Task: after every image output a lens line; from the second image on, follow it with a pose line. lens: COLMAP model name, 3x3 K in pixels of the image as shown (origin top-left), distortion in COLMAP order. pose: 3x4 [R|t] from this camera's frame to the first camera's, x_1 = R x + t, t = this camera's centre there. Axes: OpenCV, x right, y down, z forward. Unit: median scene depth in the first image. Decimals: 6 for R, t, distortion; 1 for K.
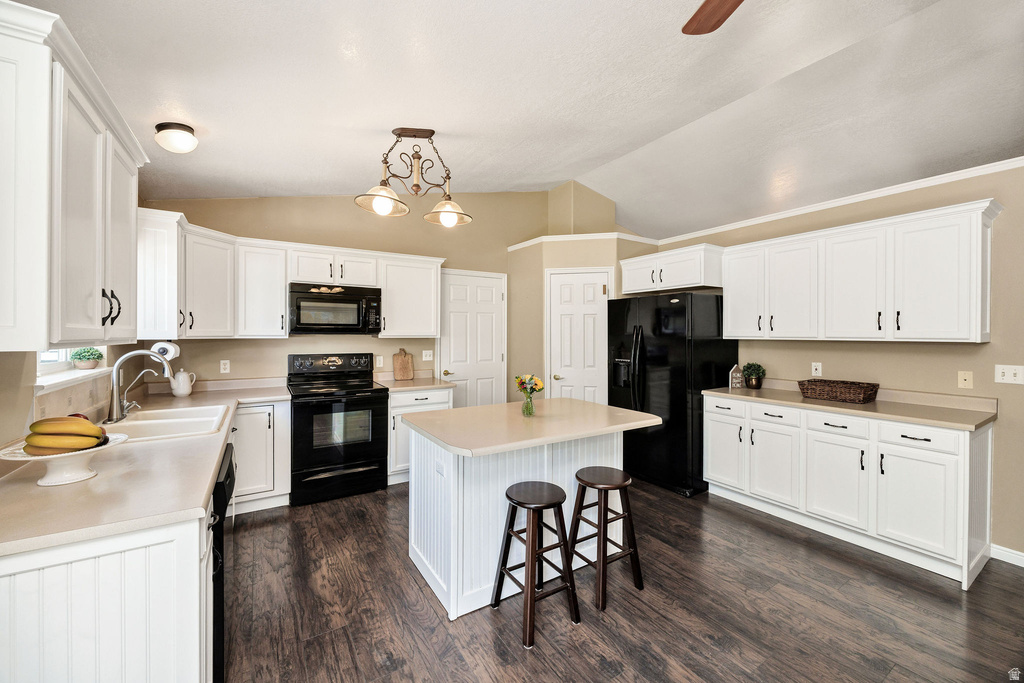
lens RADIAL K [[391.9, 0, 506.8], [0, 391.9, 336.6], [0, 0, 1]] dist [-0.001054, -0.000169]
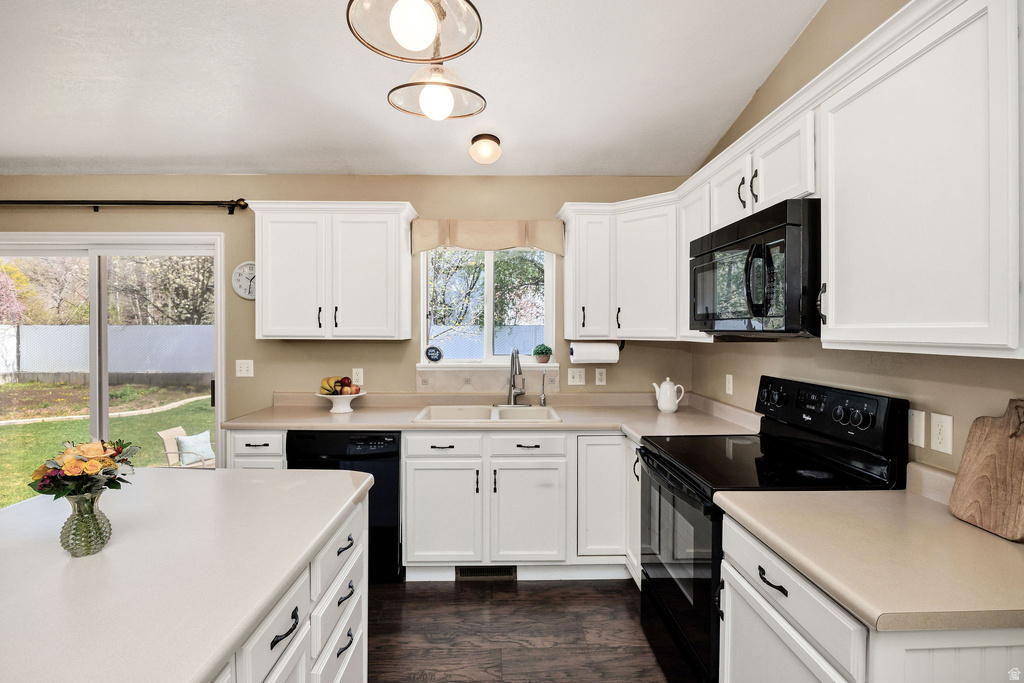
lens RADIAL K [[483.7, 0, 506.8], [0, 483.7, 339.6], [0, 0, 1]] dist [-0.003032, 0.000559]
pose [[-0.507840, 0.011111, -0.861380, 0.191391], [-0.008408, 0.999805, 0.017854, -0.011021], [0.861410, 0.016309, -0.507648, 1.240336]]
